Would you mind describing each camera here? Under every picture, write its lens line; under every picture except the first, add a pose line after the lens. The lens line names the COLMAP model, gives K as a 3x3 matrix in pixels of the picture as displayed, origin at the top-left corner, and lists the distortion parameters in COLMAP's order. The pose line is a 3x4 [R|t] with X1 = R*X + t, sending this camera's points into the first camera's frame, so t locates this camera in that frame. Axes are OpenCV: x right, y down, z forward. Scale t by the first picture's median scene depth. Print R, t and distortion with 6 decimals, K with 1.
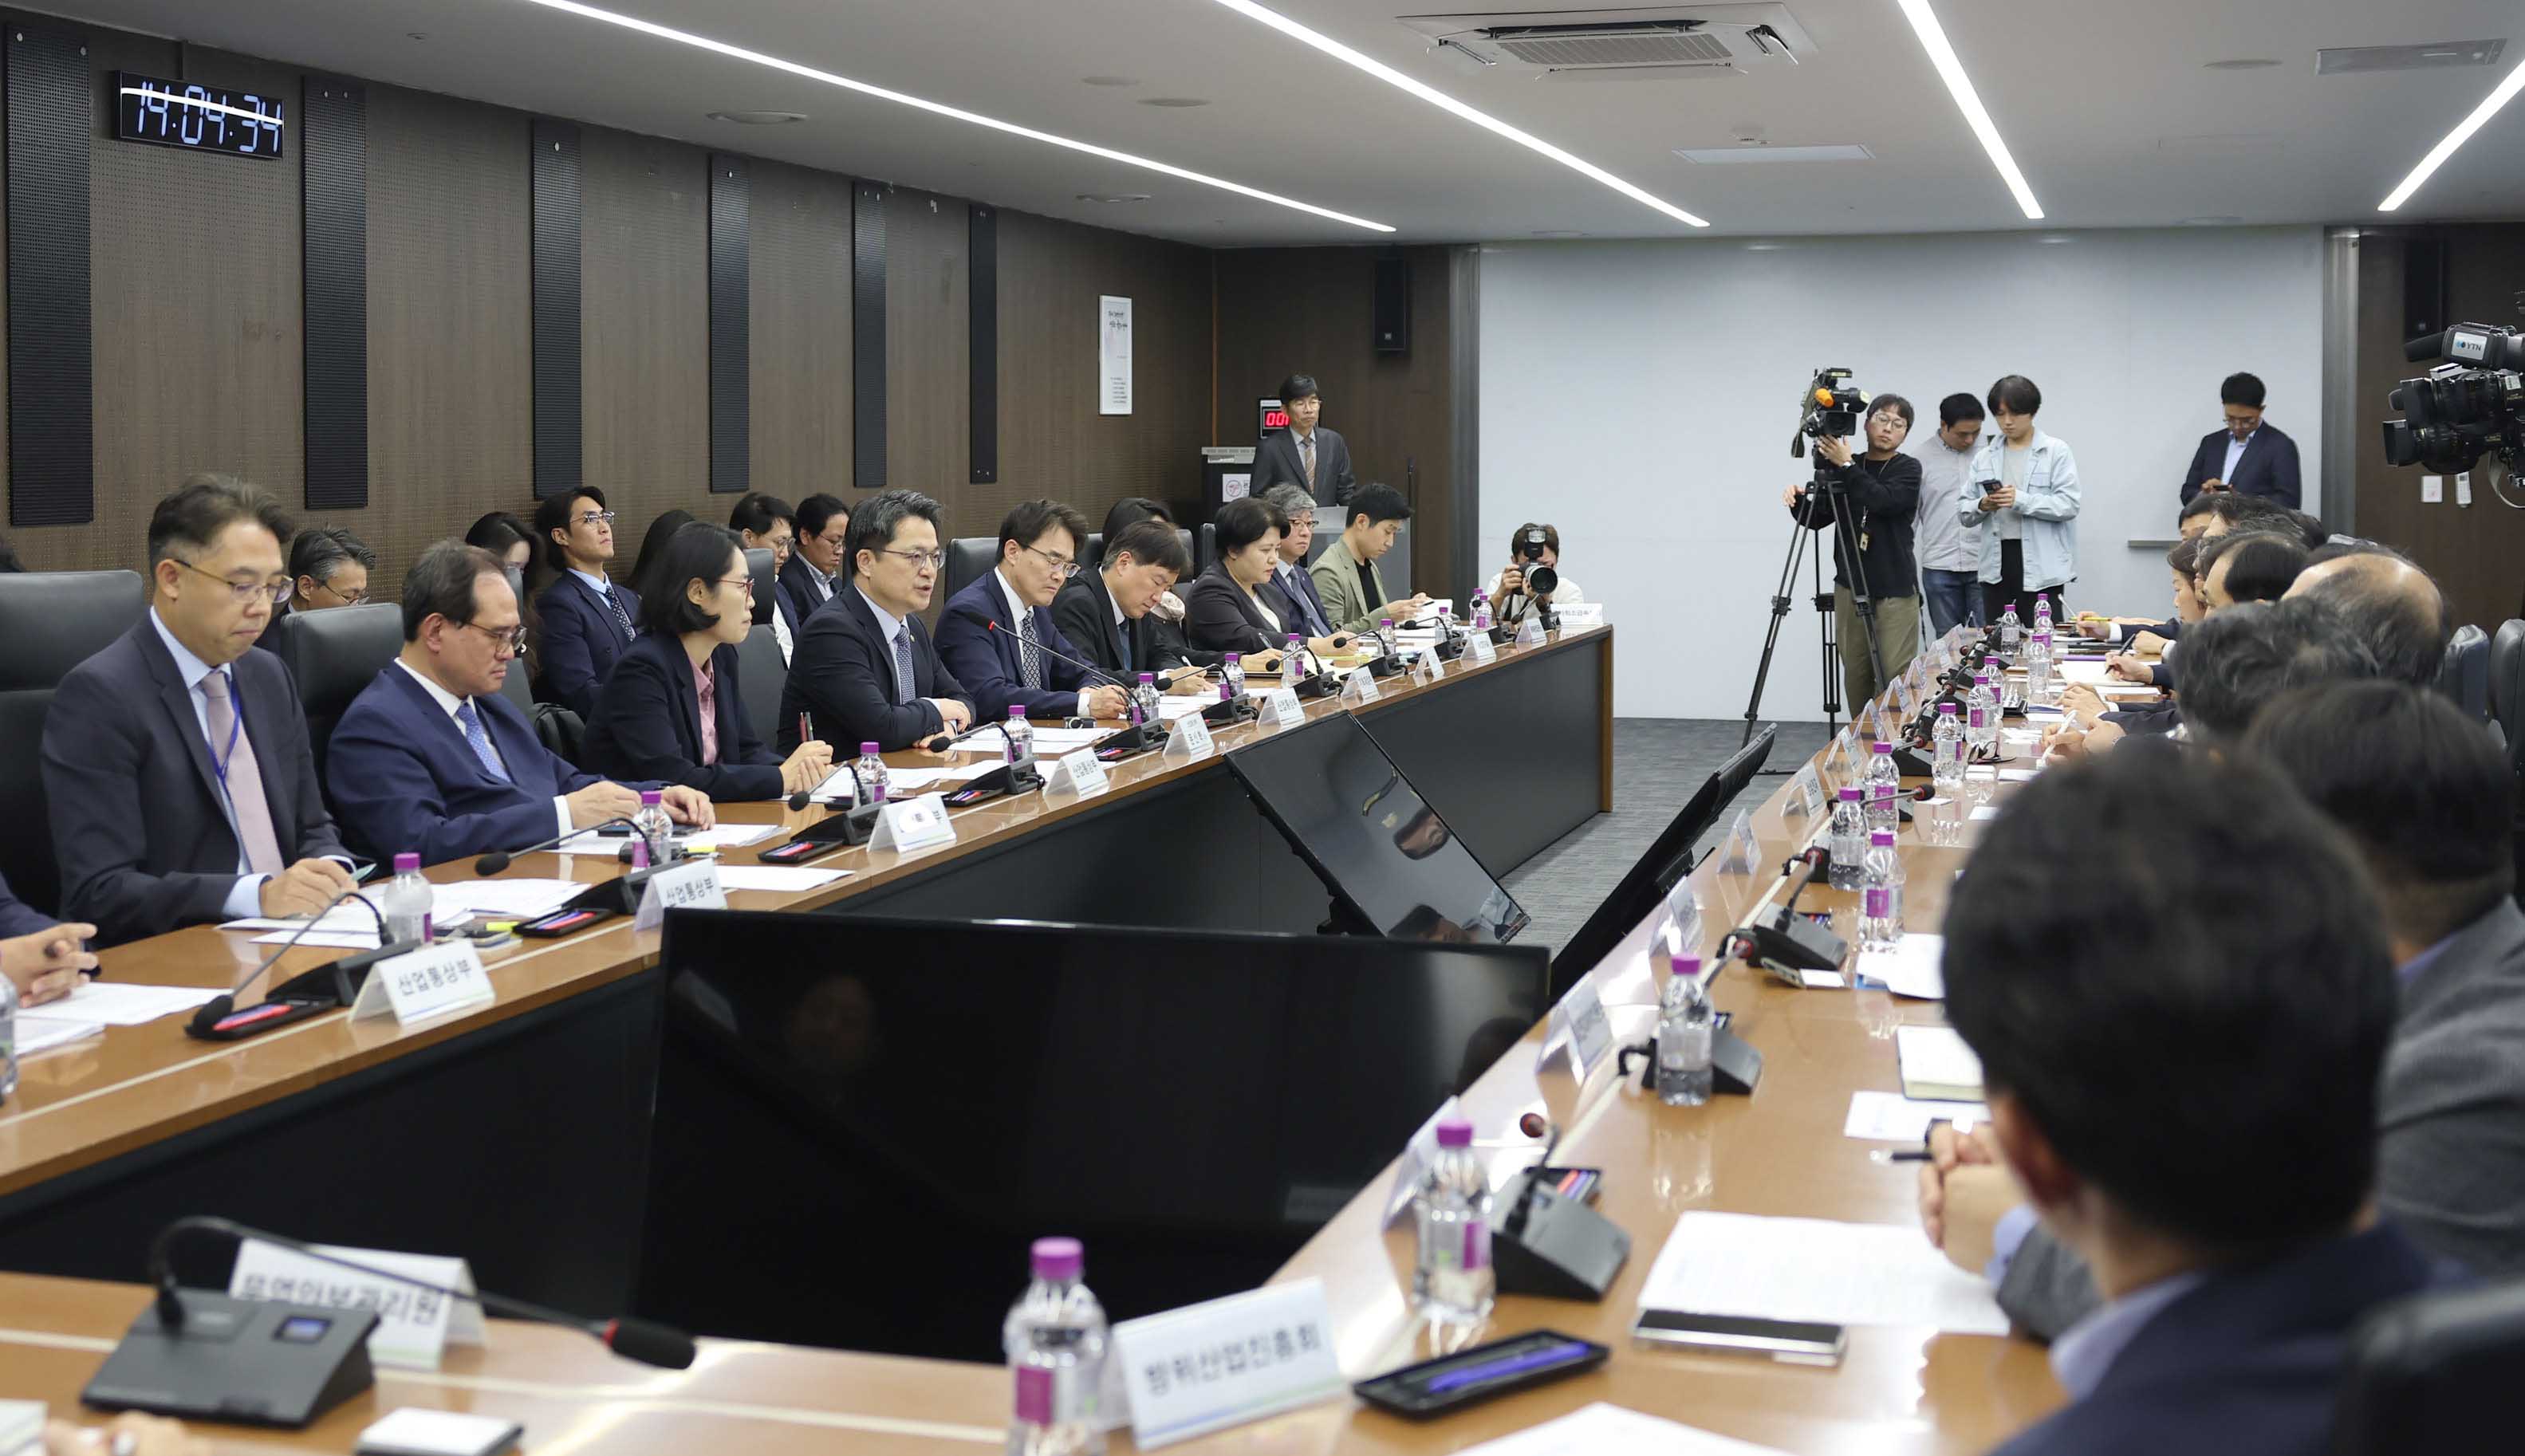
lens RADIAL K [[3204.1, 0, 1262.5], [0, 3204.1, 719.3], [0, 0, 1]] dist [0.021472, 0.000000]
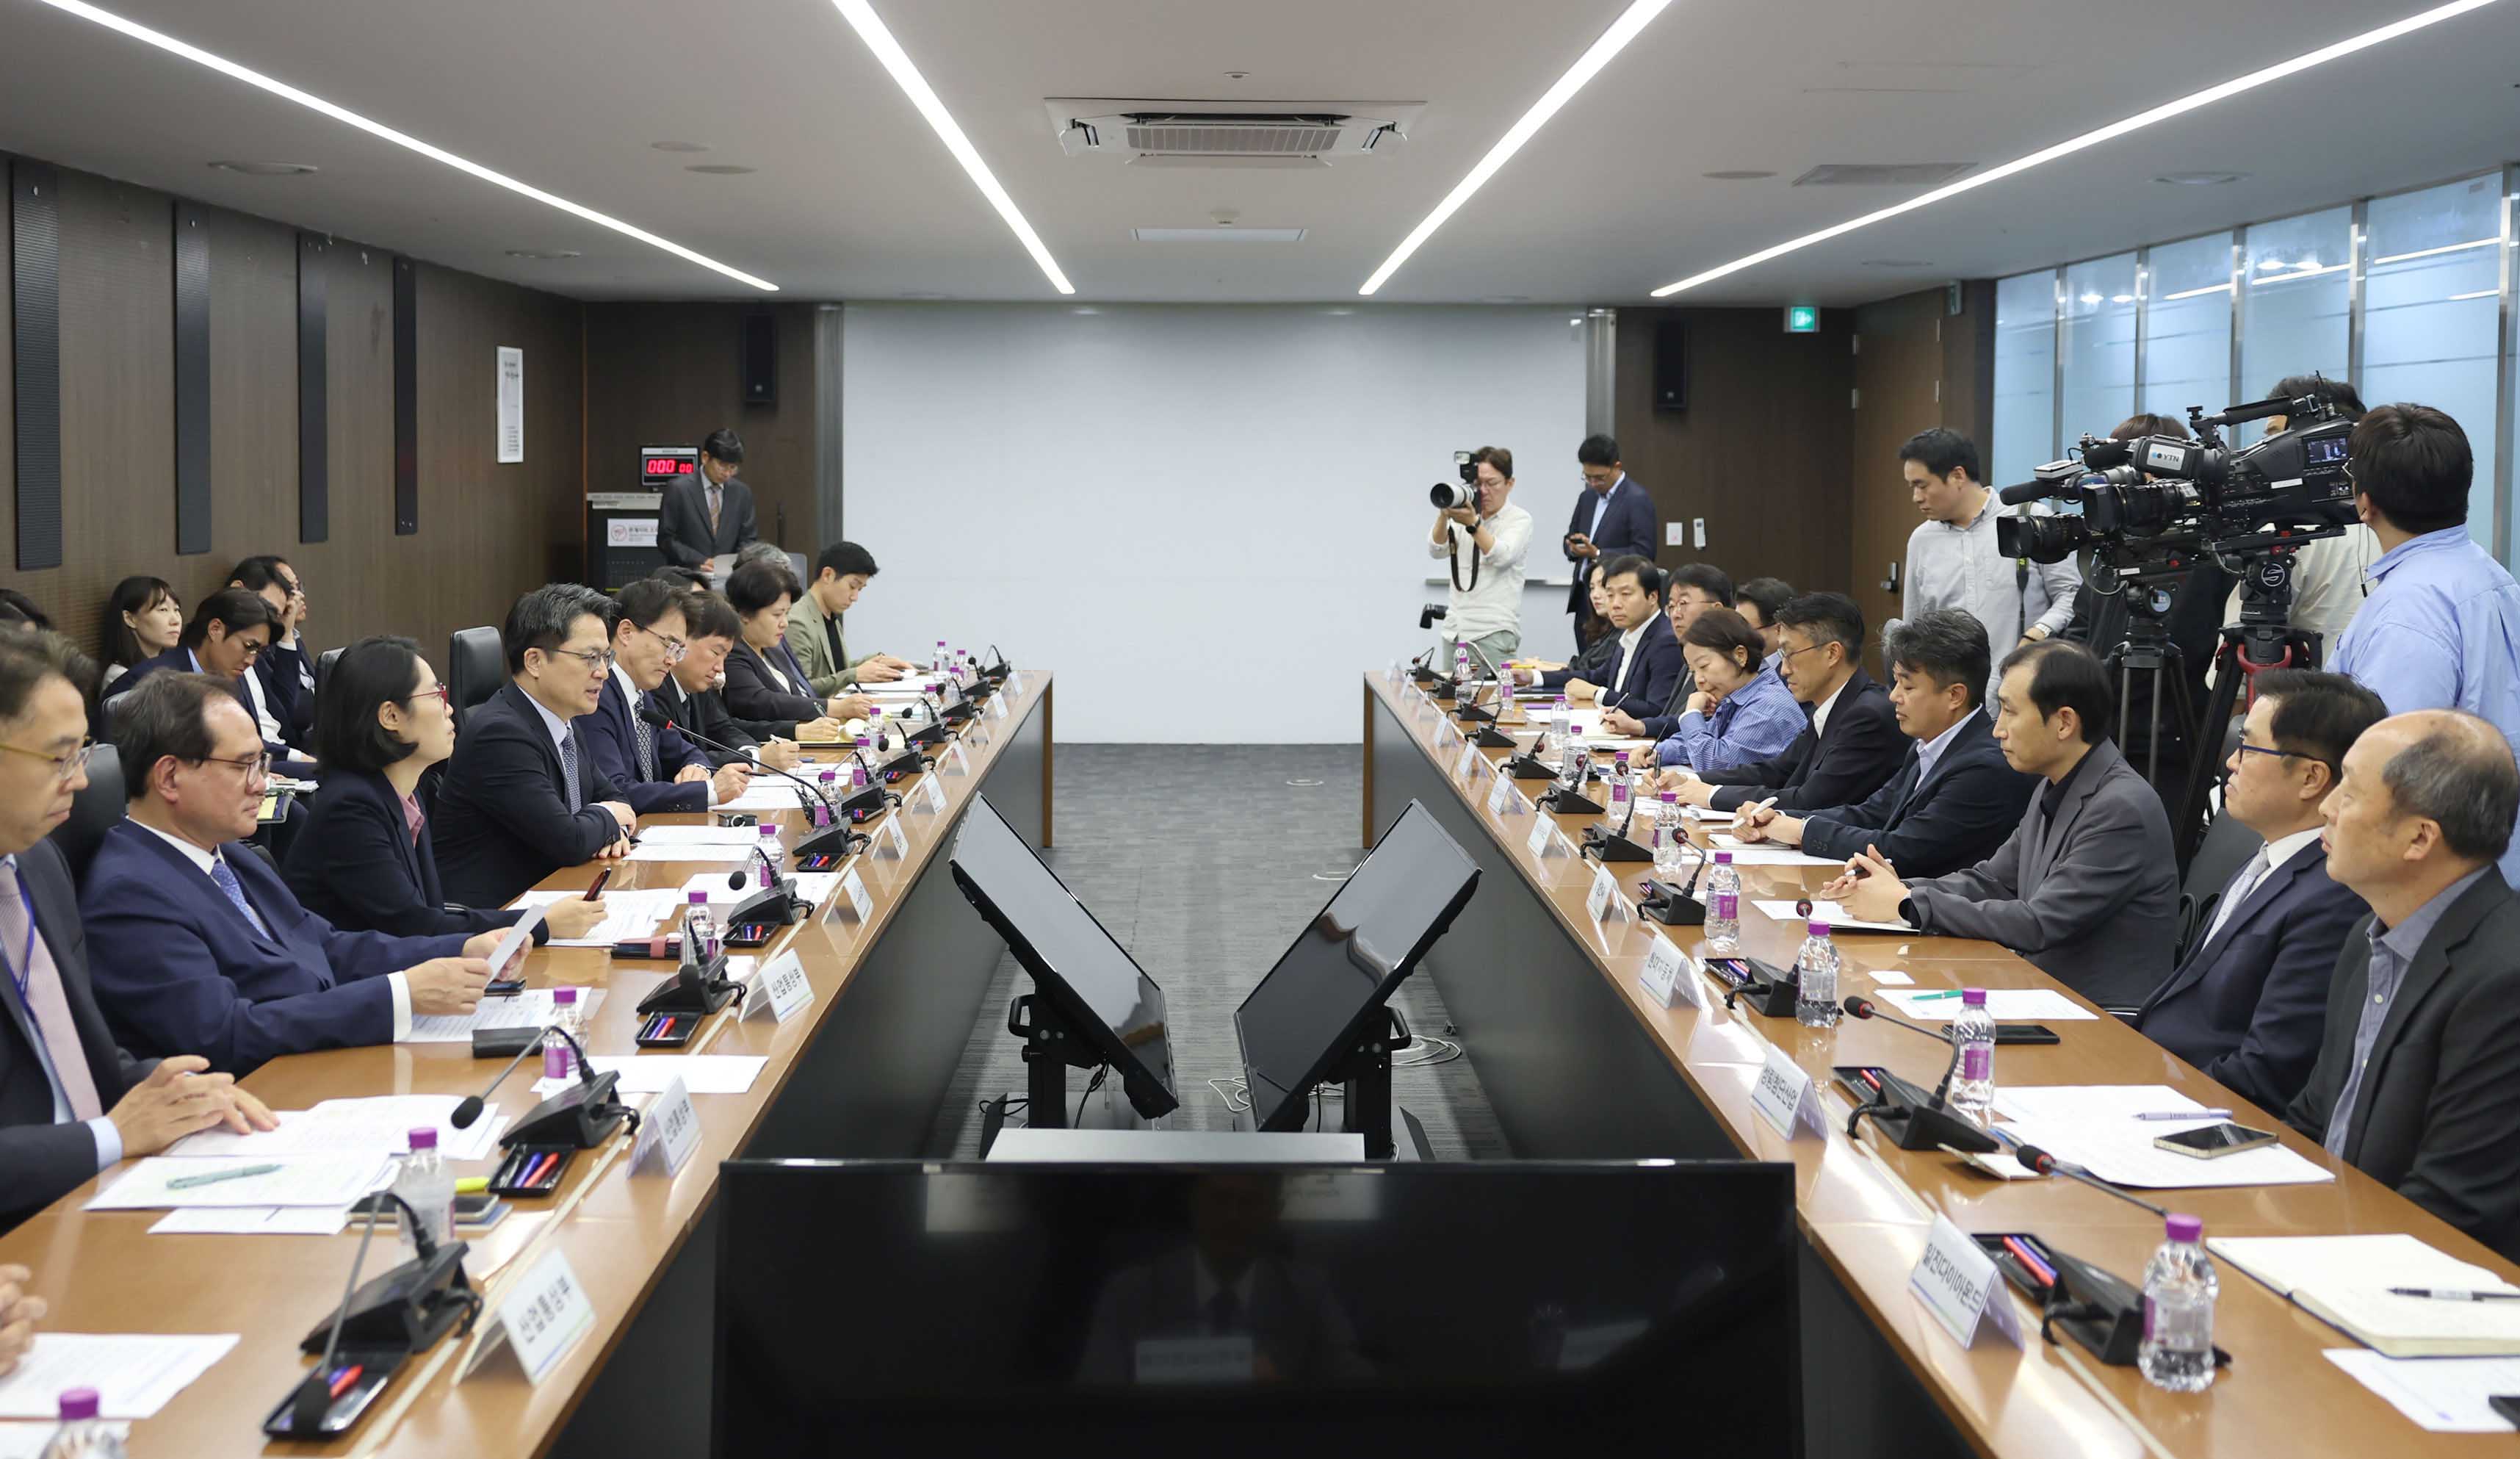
lens RADIAL K [[2785.0, 0, 1259.5], [0, 2785.0, 734.9], [0, 0, 1]] dist [0.010906, 0.000000]
pose [[0.956430, -0.022003, 0.291132, -0.110846], [0.018286, 0.999713, 0.015484, -0.025391], [-0.291389, -0.009486, 0.956558, 0.113987]]
